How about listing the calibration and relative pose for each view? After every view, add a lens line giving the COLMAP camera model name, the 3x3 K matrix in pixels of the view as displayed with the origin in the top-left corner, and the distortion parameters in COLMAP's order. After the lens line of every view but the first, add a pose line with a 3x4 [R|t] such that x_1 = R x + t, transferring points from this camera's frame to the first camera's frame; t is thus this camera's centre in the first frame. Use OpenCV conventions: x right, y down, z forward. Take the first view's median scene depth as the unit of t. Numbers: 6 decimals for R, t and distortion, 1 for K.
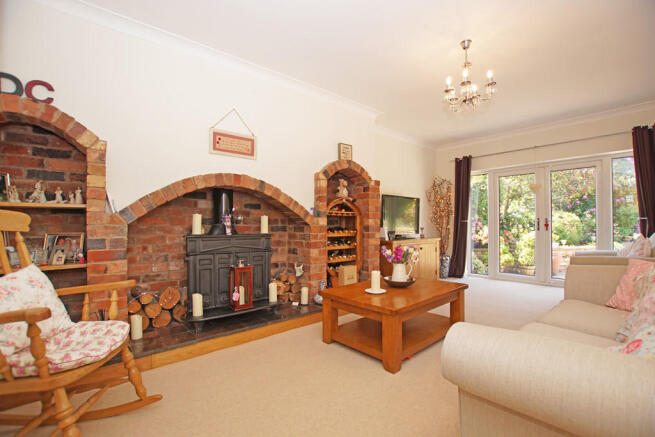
lens RADIAL K [[287.7, 0, 329.3], [0, 287.7, 222.3], [0, 0, 1]] dist [-0.024782, 0.000906]
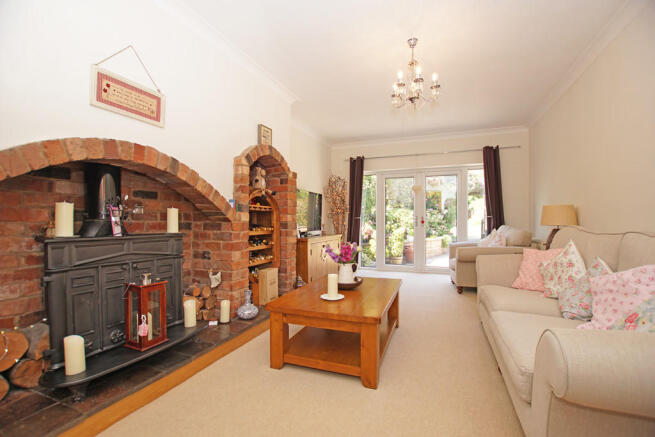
lens RADIAL K [[287.7, 0, 329.3], [0, 287.7, 222.3], [0, 0, 1]] dist [-0.024782, 0.000906]
pose [[0.888252, -0.000370, 0.459356, -0.191726], [-0.005263, 0.999926, 0.010982, 0.002021], [-0.459326, -0.012172, 0.888184, 0.175993]]
